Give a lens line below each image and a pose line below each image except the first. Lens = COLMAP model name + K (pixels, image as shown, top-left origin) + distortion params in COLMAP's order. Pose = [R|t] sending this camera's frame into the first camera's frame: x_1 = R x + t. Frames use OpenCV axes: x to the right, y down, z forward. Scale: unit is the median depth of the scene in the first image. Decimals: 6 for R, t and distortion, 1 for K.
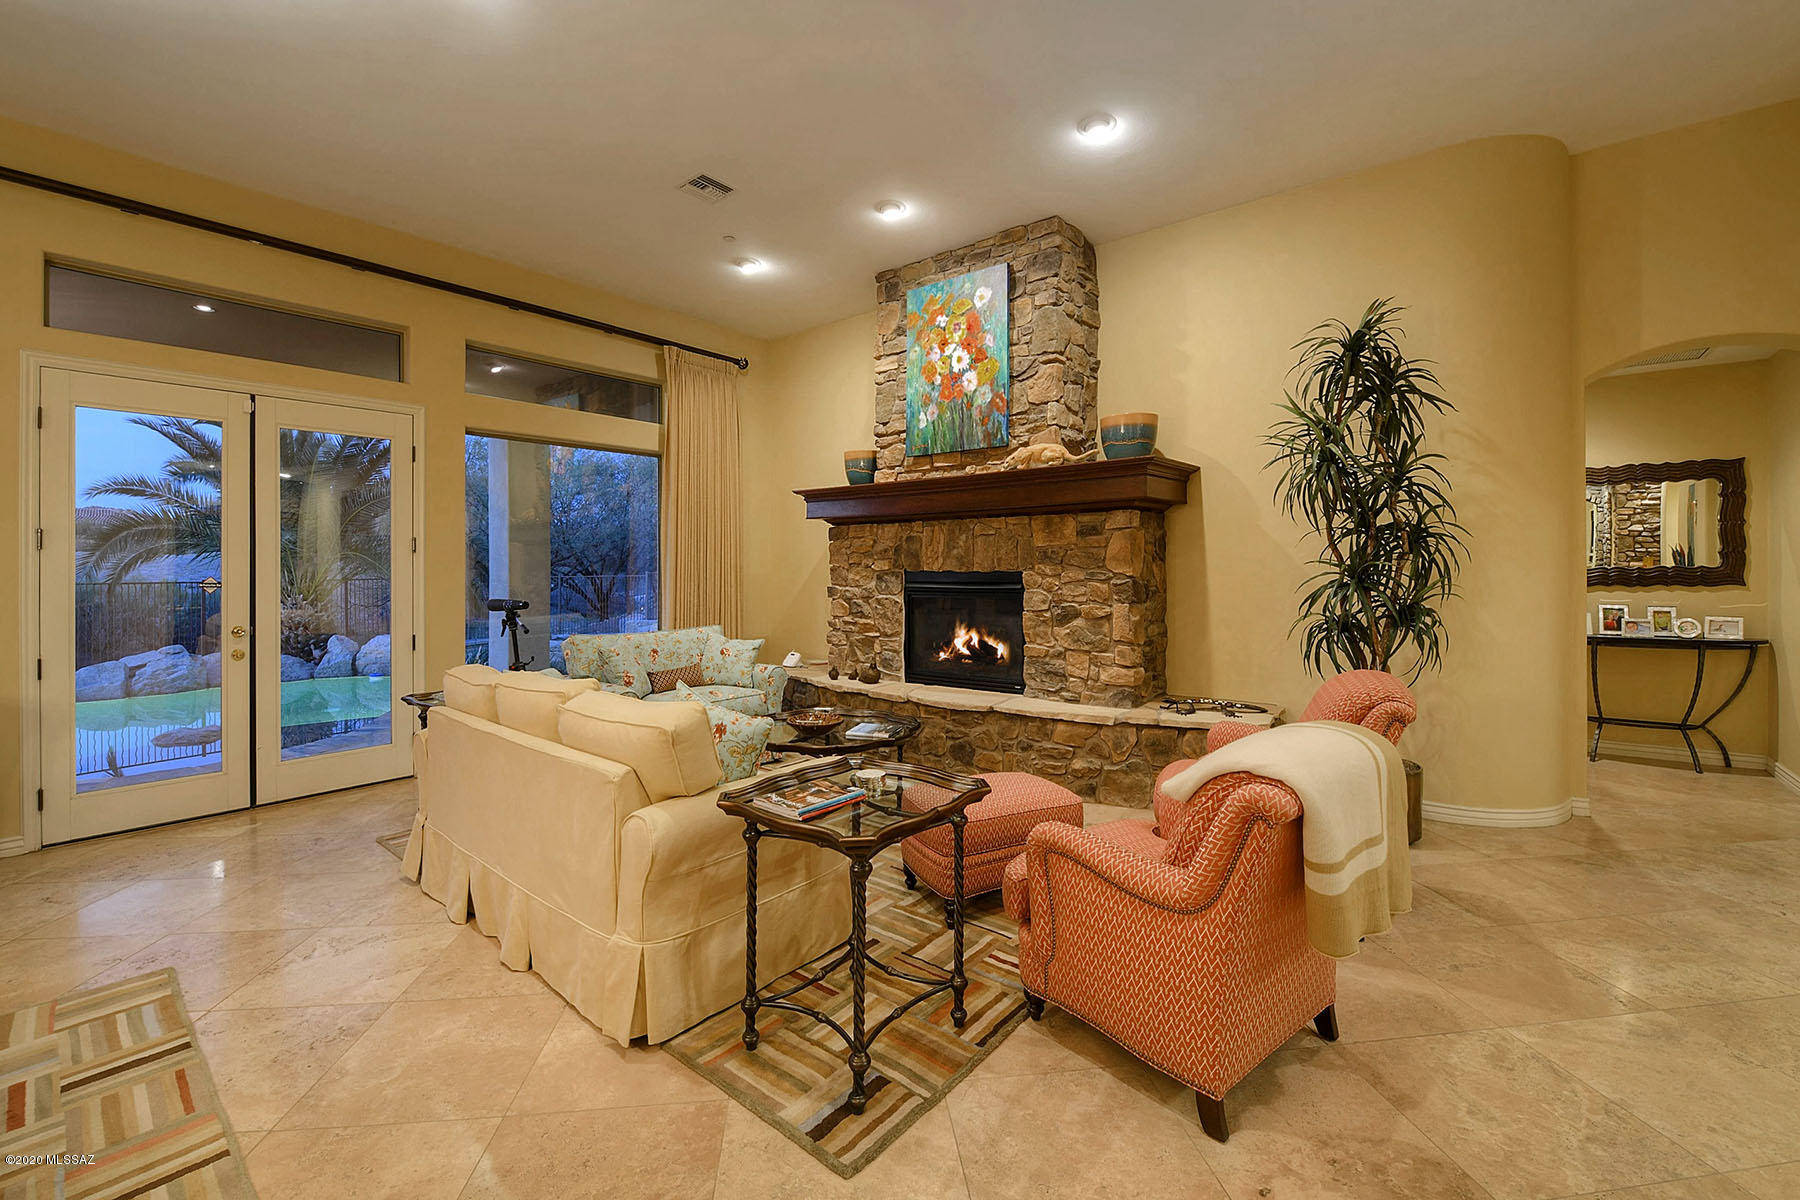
lens RADIAL K [[774.6, 0, 908.9], [0, 774.6, 520.1], [0, 0, 1]] dist [-0.017052, -0.000212]
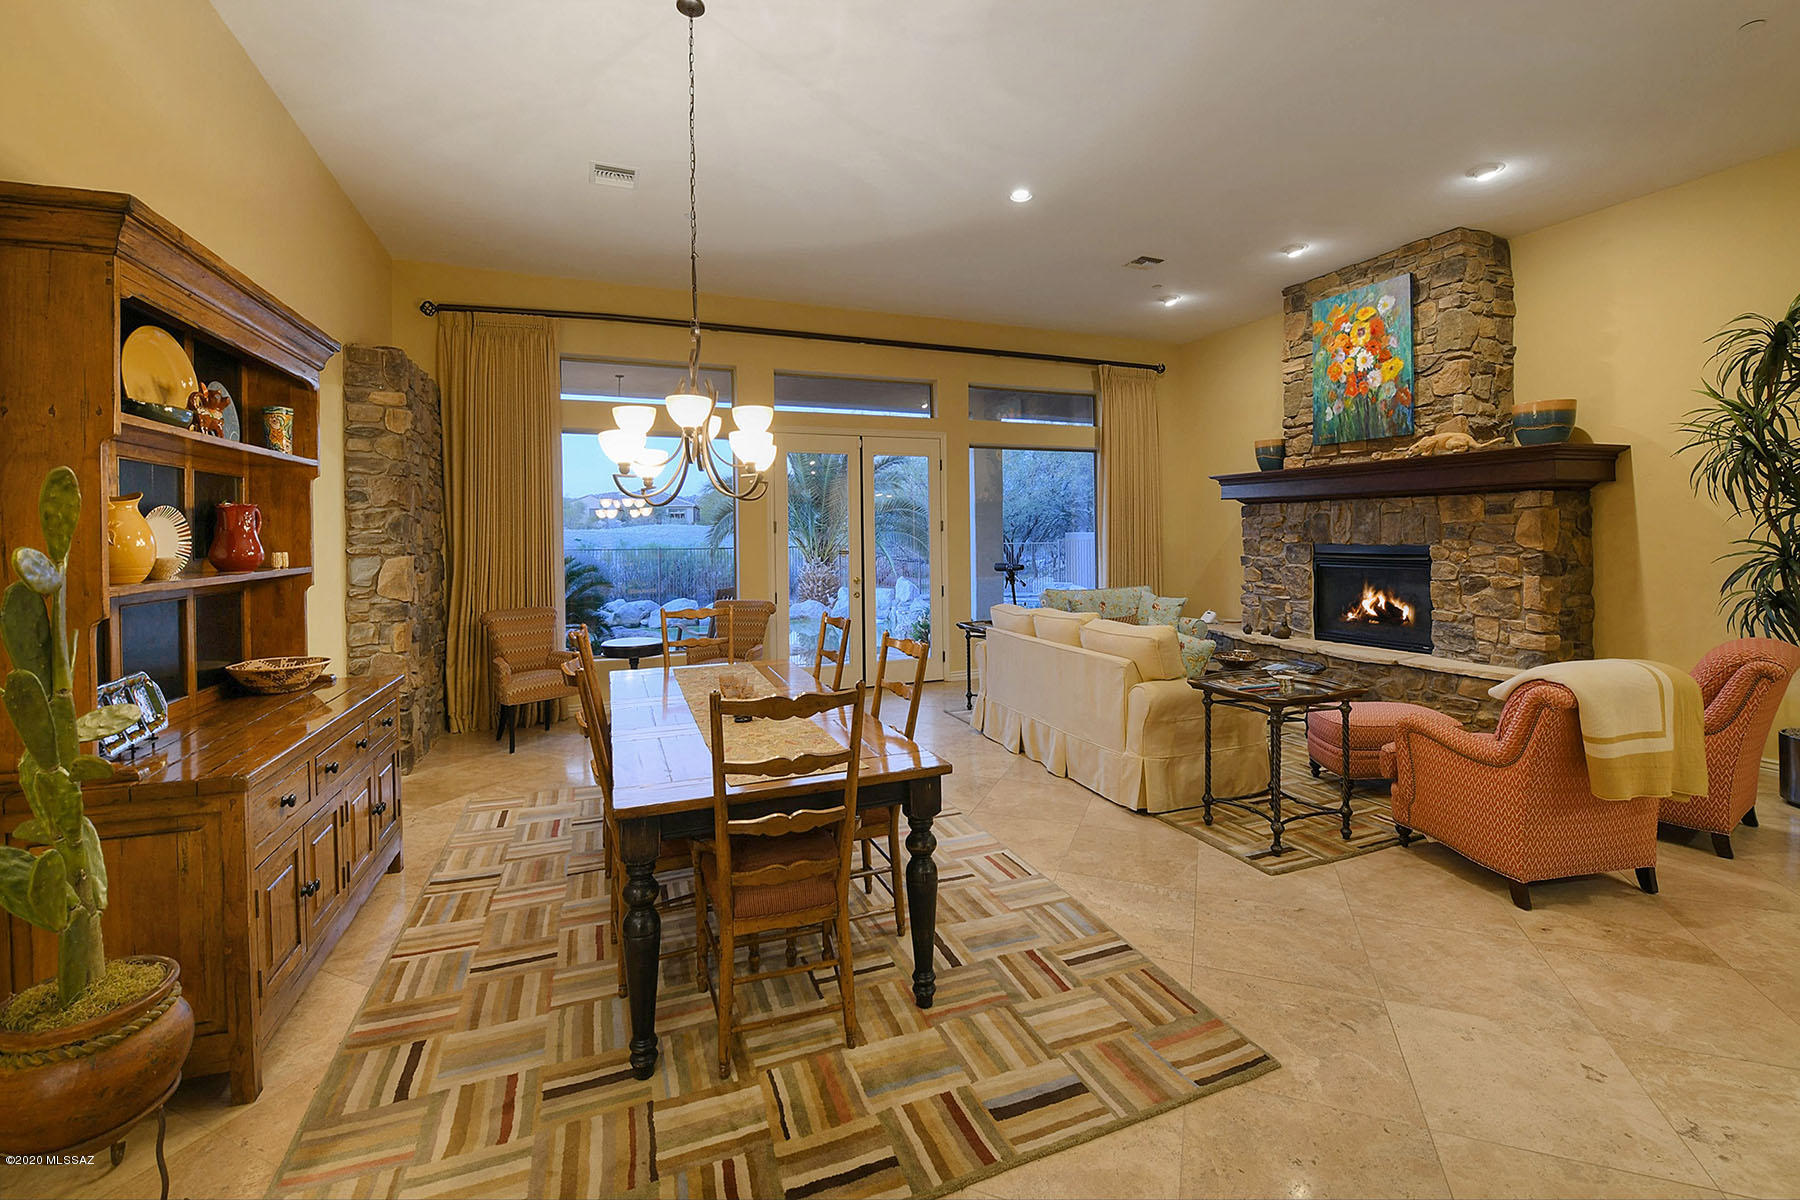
lens RADIAL K [[774.6, 0, 908.9], [0, 774.6, 520.1], [0, 0, 1]] dist [-0.017052, -0.000212]
pose [[0.878696, -0.008878, -0.477300, 0.015678], [0.029958, 0.998882, 0.036570, -0.034465], [0.476441, -0.046433, 0.877979, -0.346834]]
